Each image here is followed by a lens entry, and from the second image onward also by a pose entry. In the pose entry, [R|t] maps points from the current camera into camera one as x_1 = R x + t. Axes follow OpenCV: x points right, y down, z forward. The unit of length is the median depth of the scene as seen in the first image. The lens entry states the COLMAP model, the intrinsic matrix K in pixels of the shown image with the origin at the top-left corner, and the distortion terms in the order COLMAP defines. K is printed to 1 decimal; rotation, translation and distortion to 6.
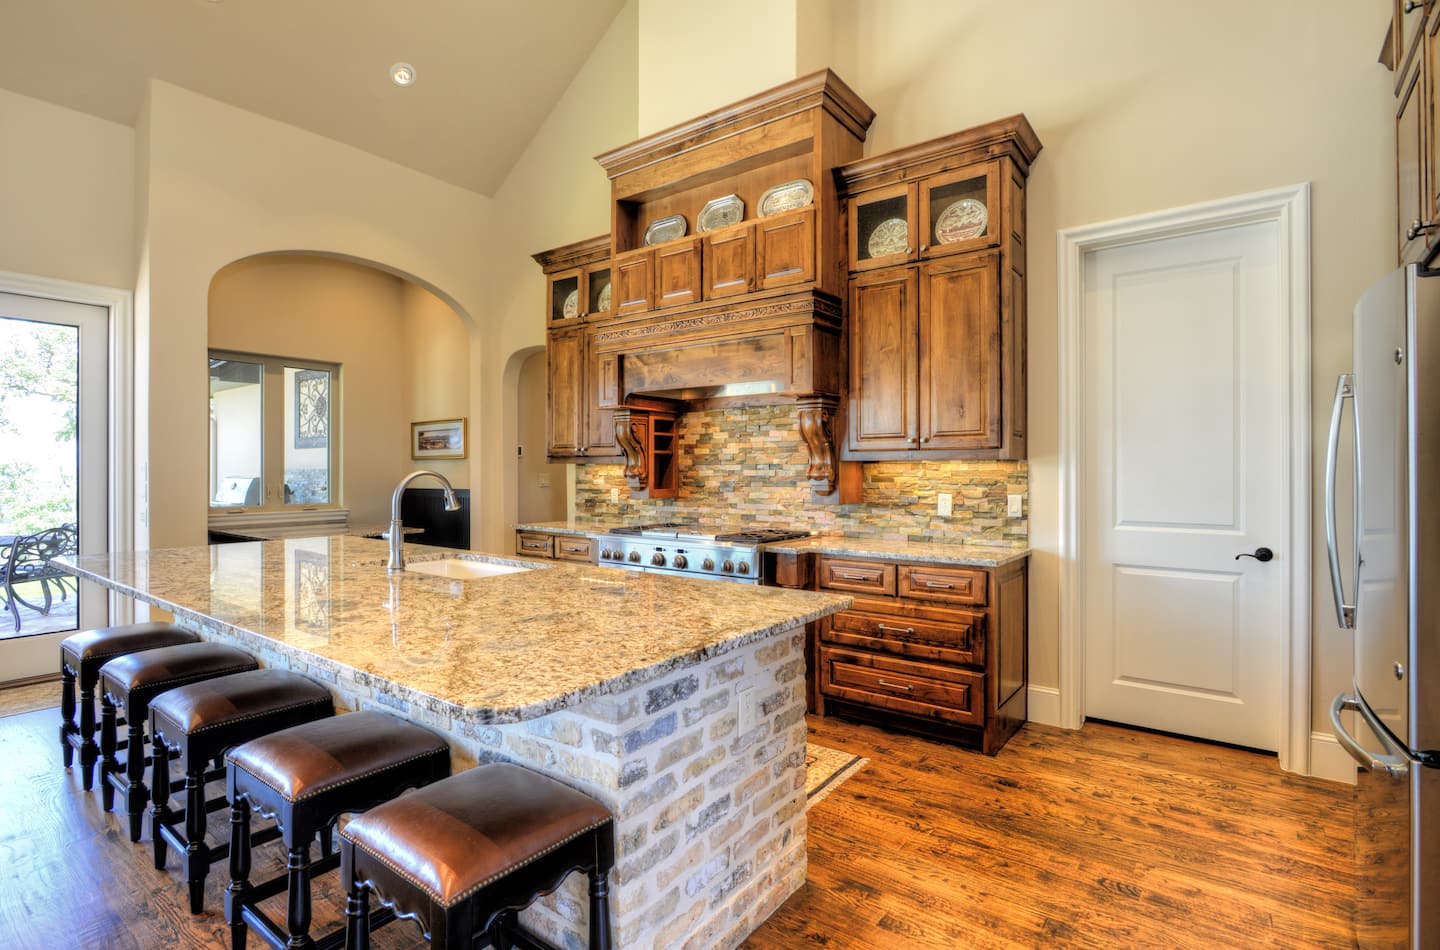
lens RADIAL K [[701.9, 0, 718.9], [0, 701.9, 472.5], [0, 0, 1]] dist [0.000127, -0.000033]
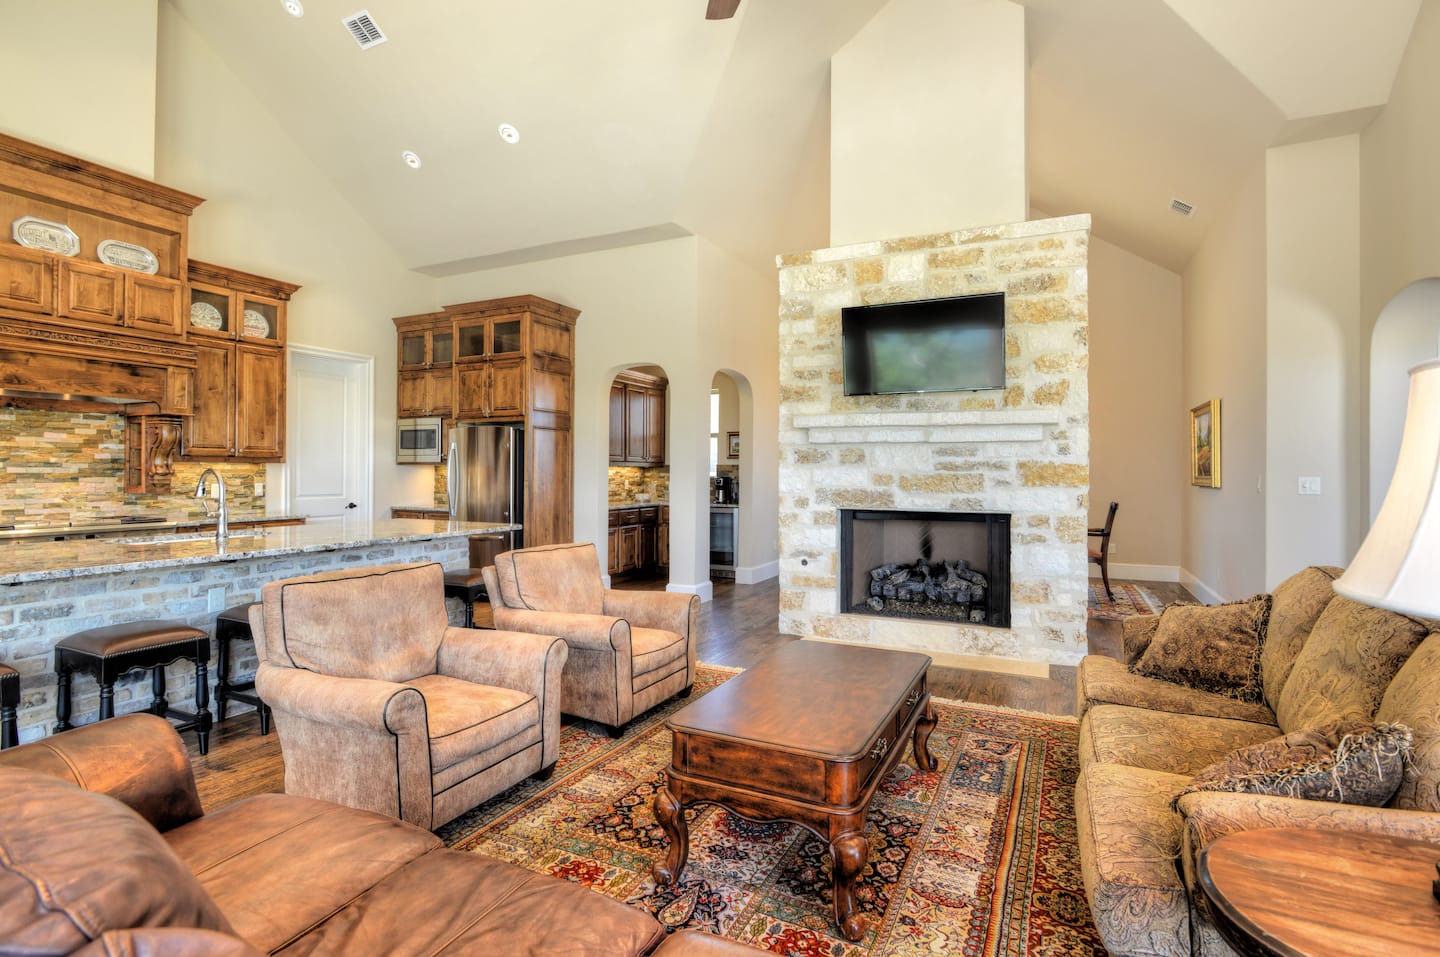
lens RADIAL K [[702.6, 0, 719.5], [0, 702.6, 472.1], [0, 0, 1]] dist [0.000382, -0.000005]
pose [[-0.190350, -0.000174, 0.981716, -1.425616], [-0.001582, 0.999999, -0.000129, 0.002438], [-0.981715, -0.001577, -0.190350, 0.189893]]
